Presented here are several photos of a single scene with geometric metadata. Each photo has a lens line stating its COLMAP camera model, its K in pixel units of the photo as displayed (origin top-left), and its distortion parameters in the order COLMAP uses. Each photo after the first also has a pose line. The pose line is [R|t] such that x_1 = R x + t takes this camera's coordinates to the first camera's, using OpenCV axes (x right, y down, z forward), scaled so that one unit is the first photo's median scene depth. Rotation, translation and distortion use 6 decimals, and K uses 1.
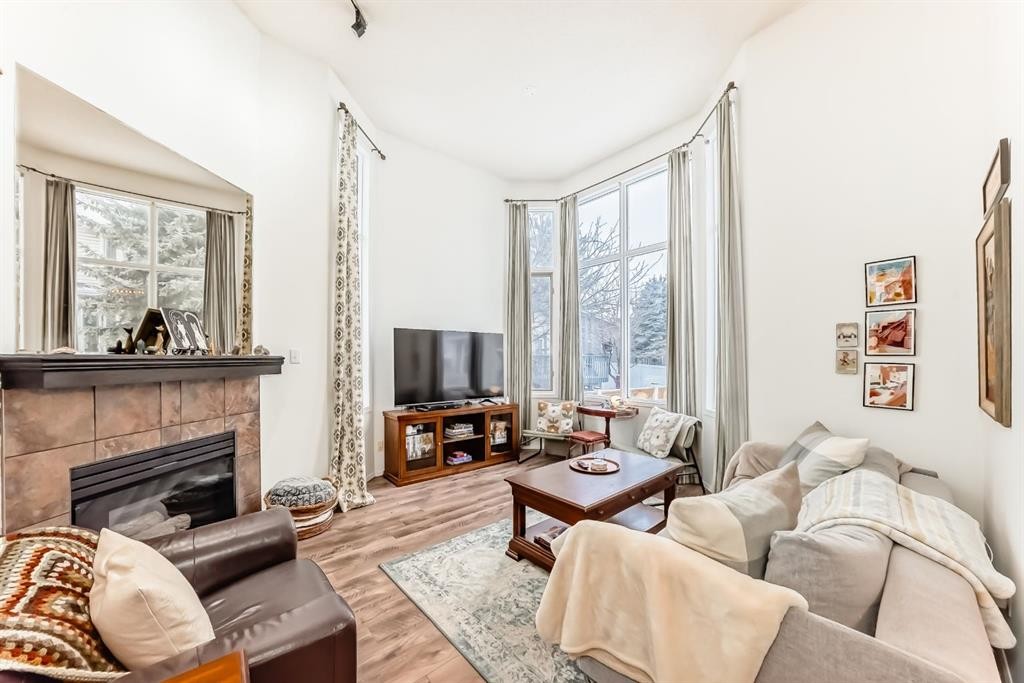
lens RADIAL K [[364.4, 0, 514.3], [0, 364.4, 345.3], [0, 0, 1]] dist [-0.001590, -0.000051]
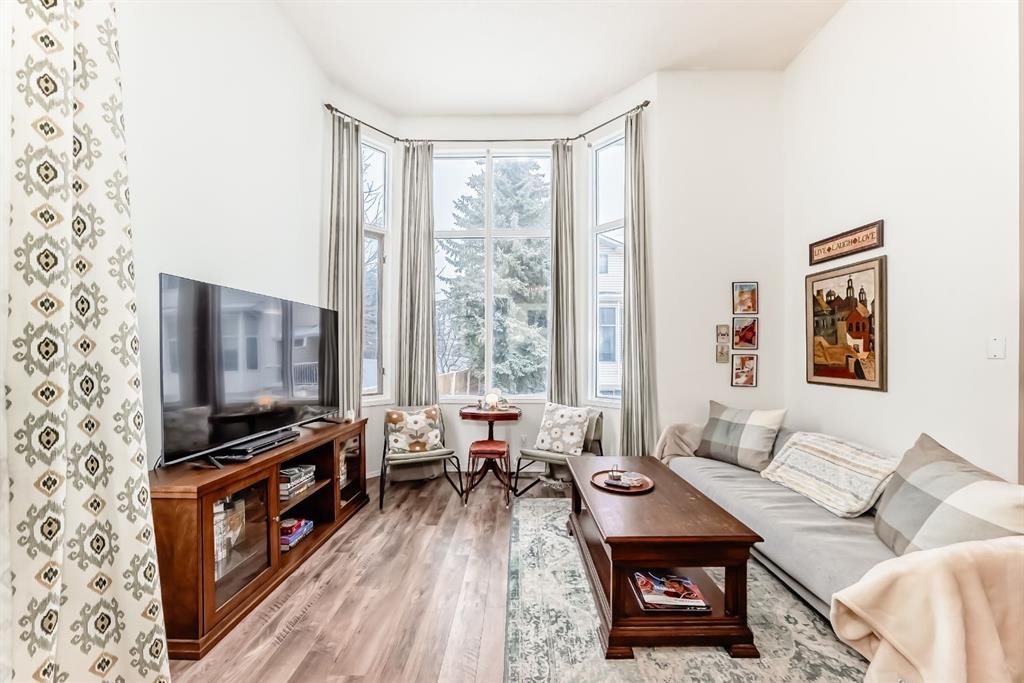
lens RADIAL K [[364.4, 0, 514.3], [0, 364.4, 345.3], [0, 0, 1]] dist [-0.001590, -0.000051]
pose [[0.665390, 0.013193, 0.746379, -0.553989], [-0.026625, 0.999627, 0.006067, 0.024545], [-0.746021, -0.023909, 0.665493, 0.631536]]
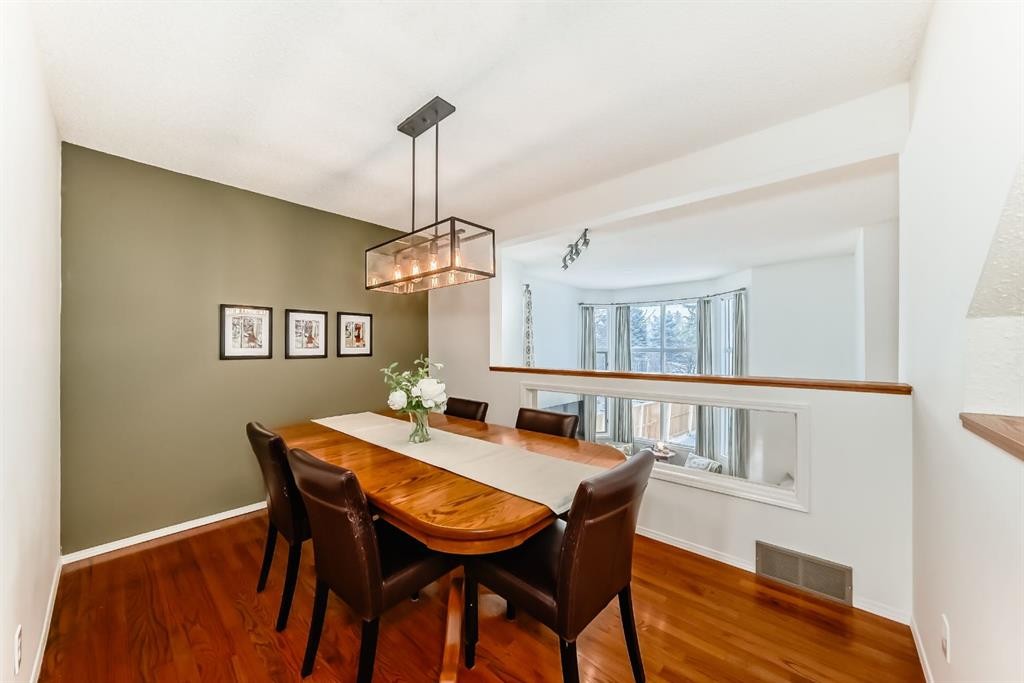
lens RADIAL K [[364.4, 0, 514.3], [0, 364.4, 345.3], [0, 0, 1]] dist [-0.001590, -0.000051]
pose [[0.992846, 0.001600, 0.119394, -0.908819], [-0.004572, 0.999686, 0.024625, -0.532881], [-0.119317, -0.024995, 0.992541, -0.831329]]
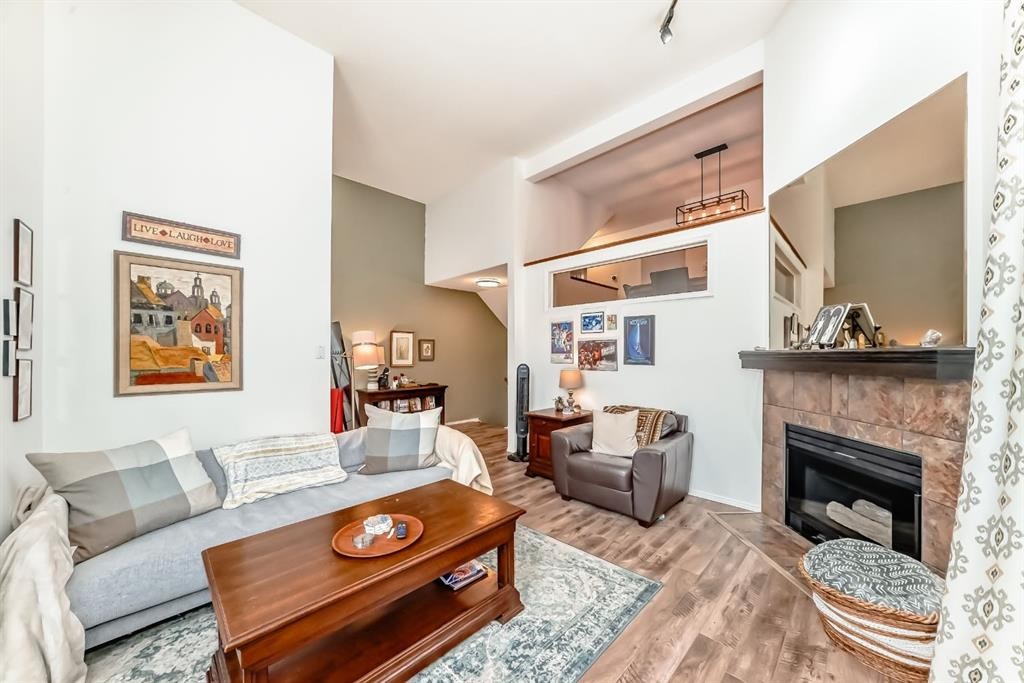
lens RADIAL K [[364.4, 0, 514.3], [0, 364.4, 345.3], [0, 0, 1]] dist [-0.001590, -0.000051]
pose [[-0.997722, 0.000264, -0.067465, 0.042237], [0.004285, 0.998221, -0.059471, 0.059424], [0.067329, -0.059625, -0.995948, 1.588919]]
